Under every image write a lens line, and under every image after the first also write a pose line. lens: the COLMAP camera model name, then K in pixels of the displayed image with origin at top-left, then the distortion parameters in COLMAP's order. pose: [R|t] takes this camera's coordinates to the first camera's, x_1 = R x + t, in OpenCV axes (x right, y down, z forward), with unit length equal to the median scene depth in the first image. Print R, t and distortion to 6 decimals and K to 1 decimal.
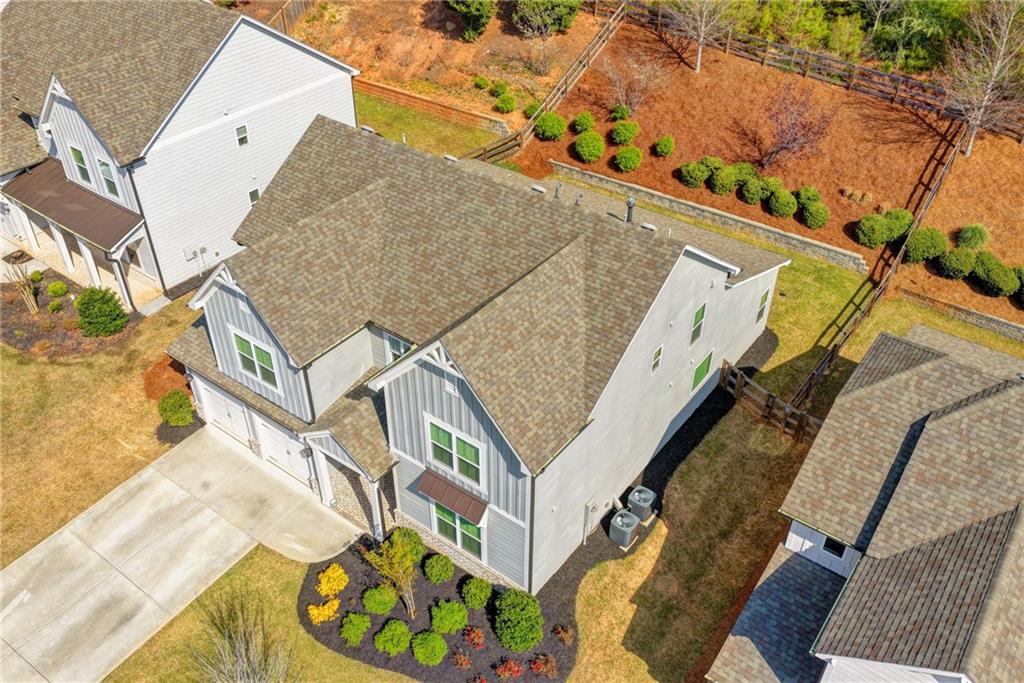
lens RADIAL K [[845.8, 0, 516.0], [0, 845.8, 348.1], [0, 0, 1]] dist [-0.012318, 0.036166]
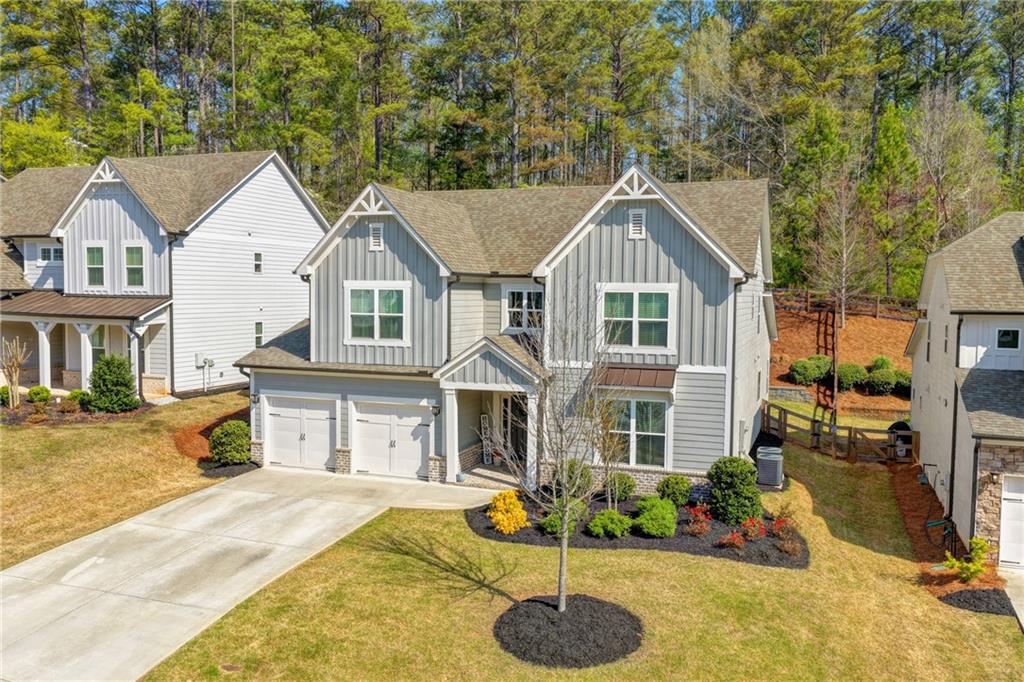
lens RADIAL K [[845.8, 0, 517.0], [0, 845.8, 347.6], [0, 0, 1]] dist [-0.012318, 0.036166]
pose [[0.957439, -0.018676, 0.288029, -0.395515], [0.175672, 0.829494, -0.530168, 0.526257], [-0.229017, 0.558203, 0.797471, 0.217852]]
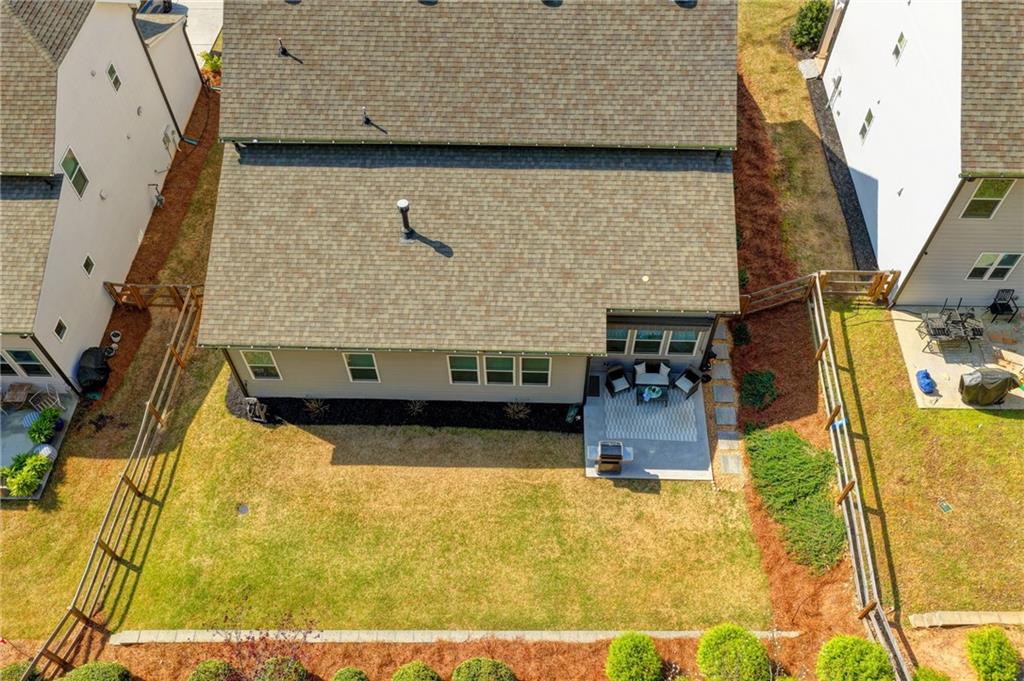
lens RADIAL K [[845.8, 0, 516.3], [0, 845.8, 354.3], [0, 0, 1]] dist [-0.012318, 0.036166]
pose [[-0.819318, 0.463472, -0.337507, 0.415234], [-0.353761, 0.054592, 0.933741, -1.009593], [0.451188, 0.884428, 0.119231, 1.235426]]
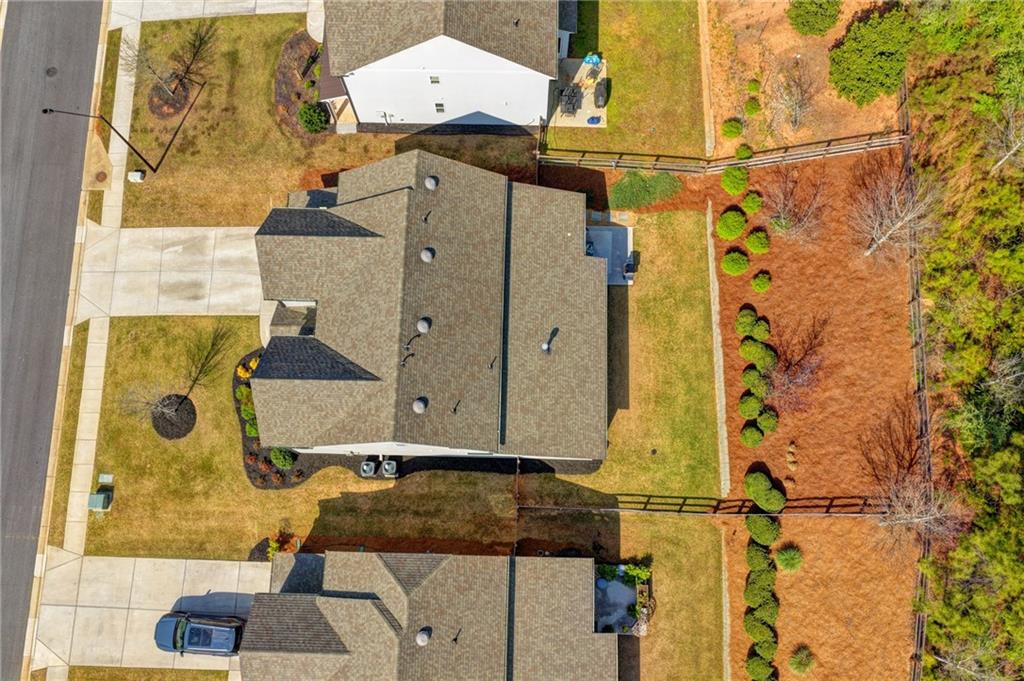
lens RADIAL K [[845.8, 0, 519.8], [0, 845.8, 343.6], [0, 0, 1]] dist [-0.012318, 0.036166]
pose [[0.577358, 0.790824, -0.203114, 0.444293], [-0.496030, 0.537322, 0.682084, -1.249374], [0.648546, -0.293057, 0.702500, 0.022351]]
